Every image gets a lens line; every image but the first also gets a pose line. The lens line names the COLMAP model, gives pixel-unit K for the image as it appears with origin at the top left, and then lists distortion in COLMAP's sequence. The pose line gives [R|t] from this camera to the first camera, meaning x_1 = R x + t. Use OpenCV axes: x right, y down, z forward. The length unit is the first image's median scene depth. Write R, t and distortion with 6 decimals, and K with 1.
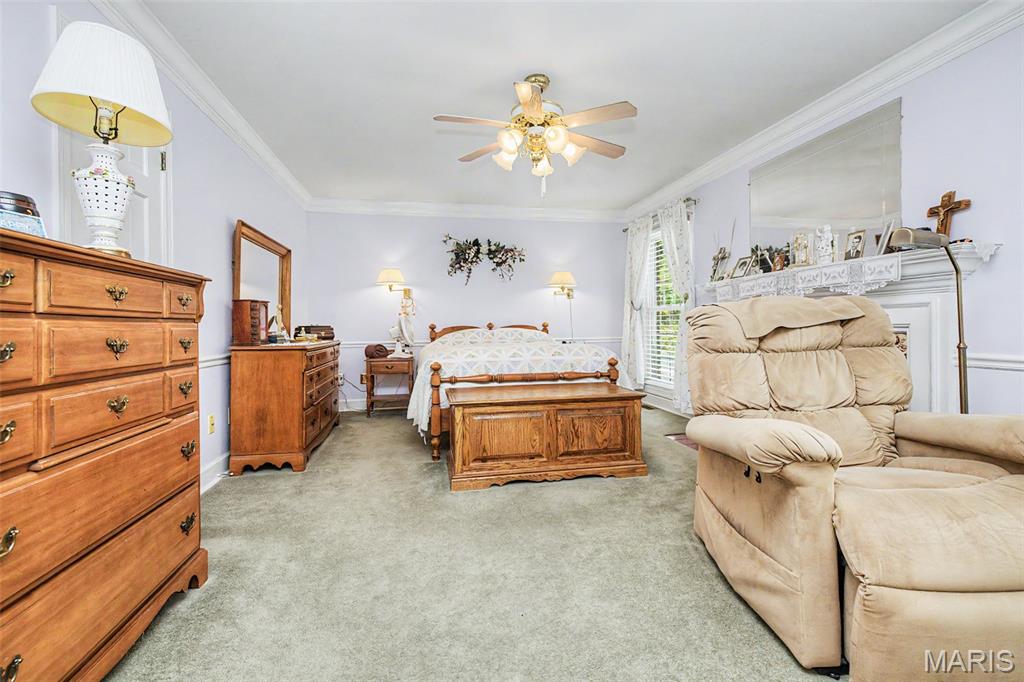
lens RADIAL K [[440.0, 0, 520.2], [0, 440.0, 330.5], [0, 0, 1]] dist [0.008977, -0.004751]
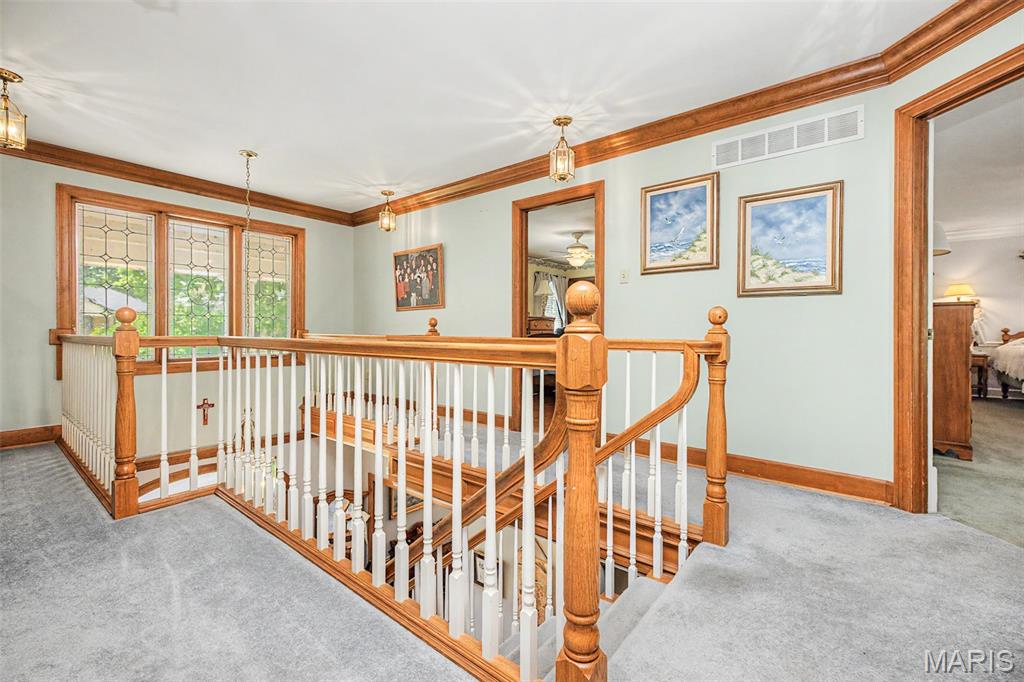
lens RADIAL K [[440.0, 0, 513.0], [0, 440.0, 337.4], [0, 0, 1]] dist [0.008977, -0.004751]
pose [[0.646031, 0.008564, -0.763263, -0.281969], [-0.007564, 0.999960, 0.004818, 0.027909], [0.763274, 0.002661, 0.646070, -1.549494]]
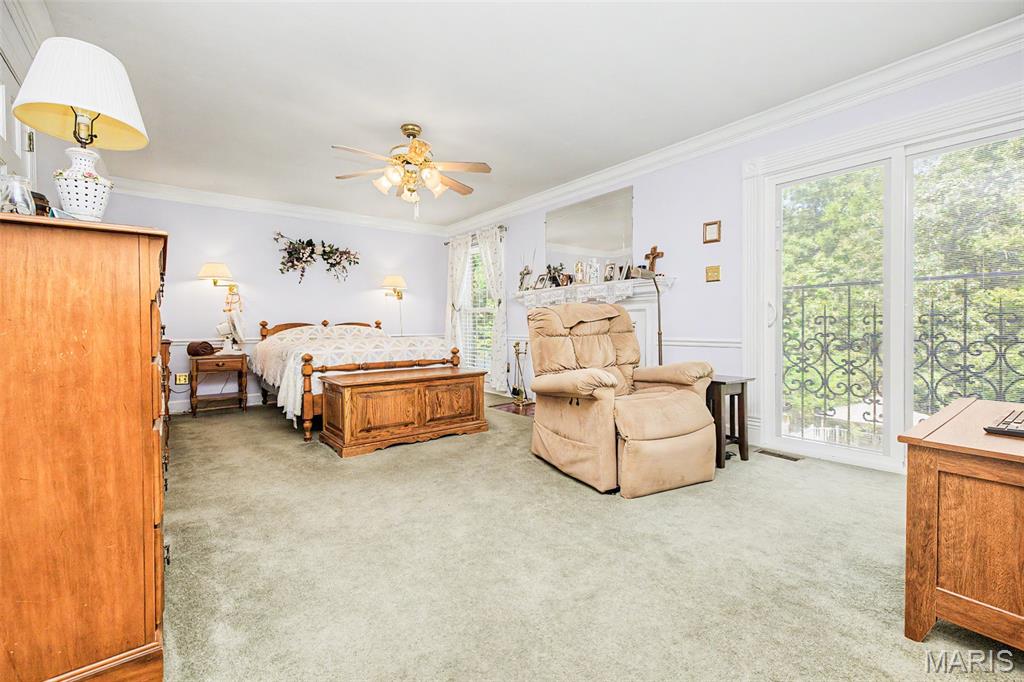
lens RADIAL K [[440.0, 0, 502.3], [0, 440.0, 335.9], [0, 0, 1]] dist [0.008977, -0.004751]
pose [[0.900469, -0.005491, 0.434886, -0.280626], [0.002182, 0.999965, 0.008108, 0.023447], [-0.434915, -0.006352, 0.900449, -0.263911]]
